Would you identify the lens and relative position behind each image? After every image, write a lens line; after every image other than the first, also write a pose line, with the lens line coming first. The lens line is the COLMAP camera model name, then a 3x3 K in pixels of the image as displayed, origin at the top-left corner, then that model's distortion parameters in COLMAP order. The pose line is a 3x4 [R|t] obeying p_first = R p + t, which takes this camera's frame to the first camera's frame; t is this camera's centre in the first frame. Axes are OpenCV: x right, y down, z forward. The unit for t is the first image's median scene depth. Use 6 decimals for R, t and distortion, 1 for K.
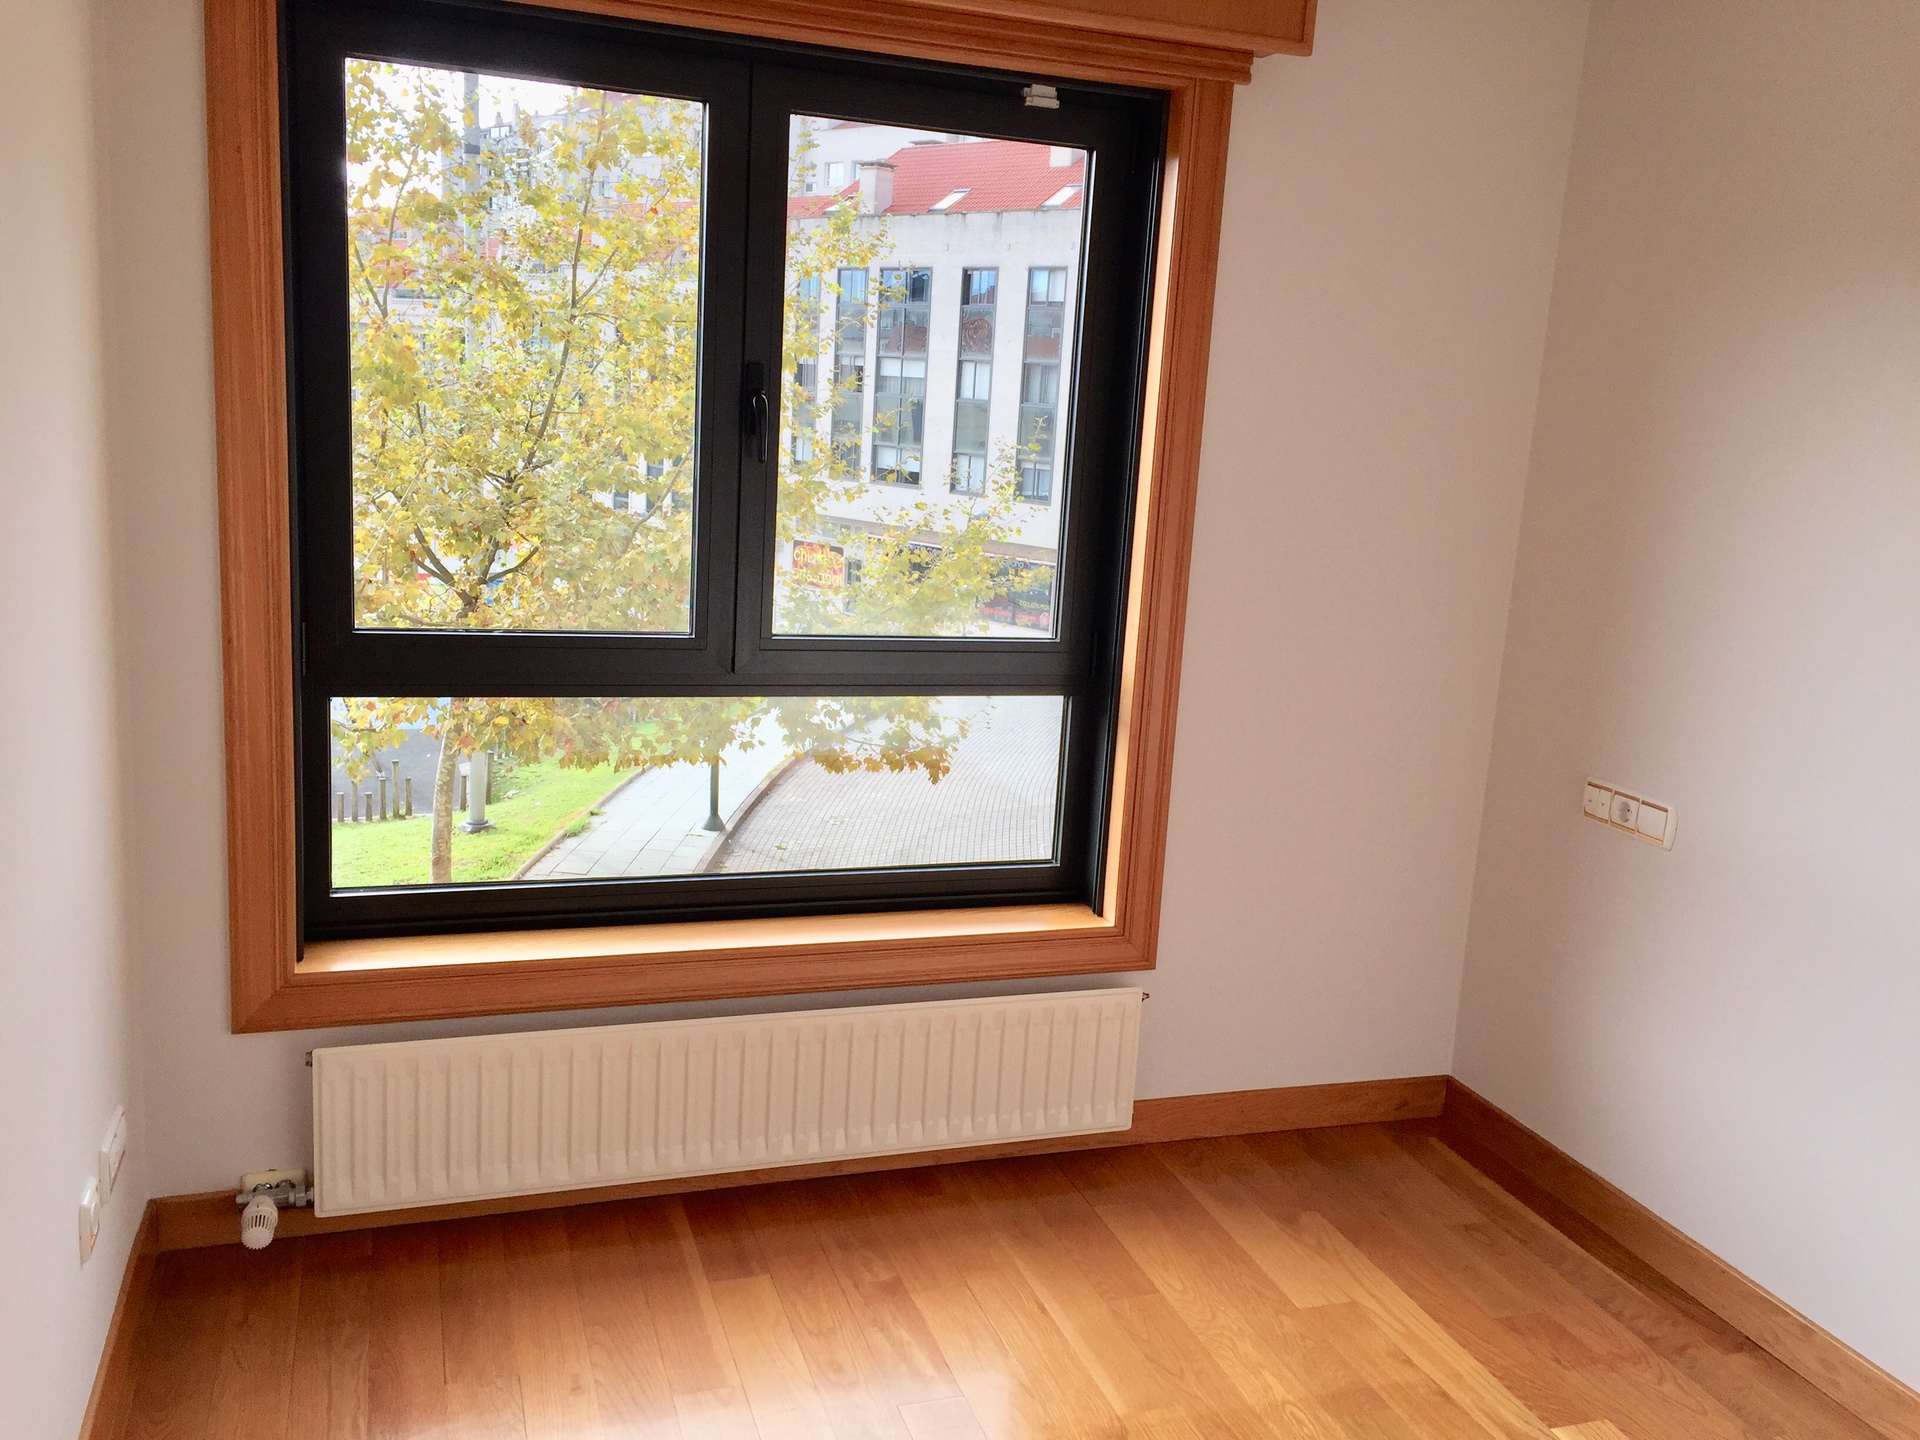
lens RADIAL K [[1614.1, 0, 961.0], [0, 1614.1, 728.2], [0, 0, 1]] dist [0.042454, -0.032794]
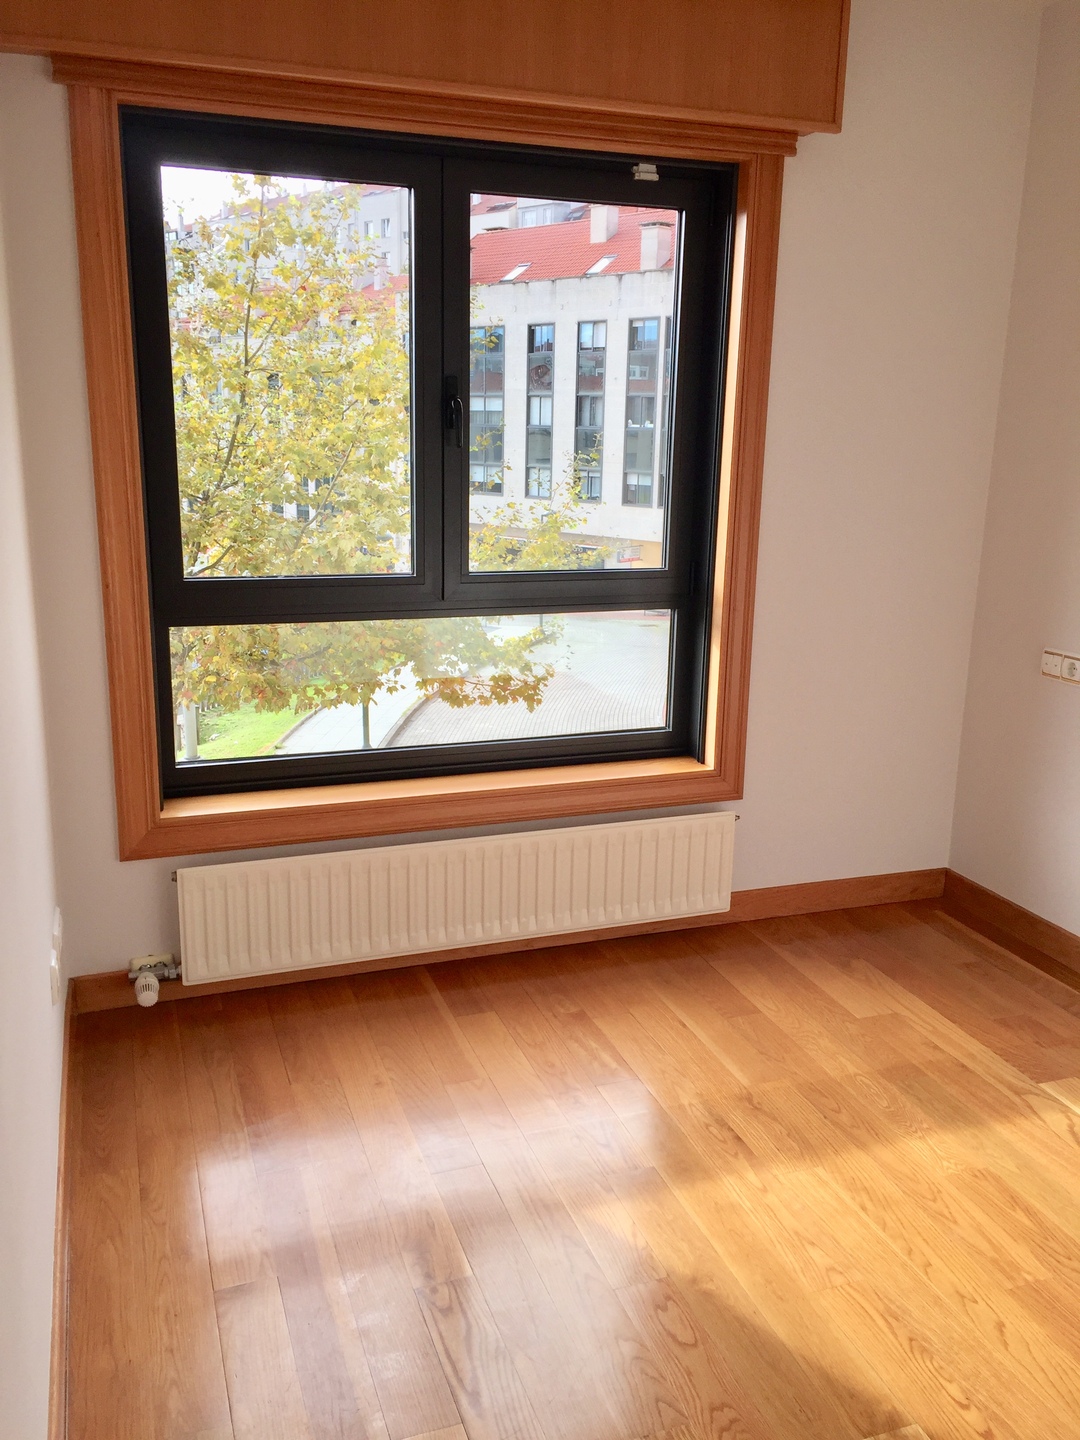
lens RADIAL K [[1210.6, 0, 539.8], [0, 1210.6, 743.7], [0, 0, 1]] dist [0.042454, -0.032794]
pose [[0.998843, -0.048037, 0.002111, -0.064130], [0.047858, 0.997444, 0.053049, 0.038722], [-0.004654, -0.052886, 0.998590, -0.069212]]
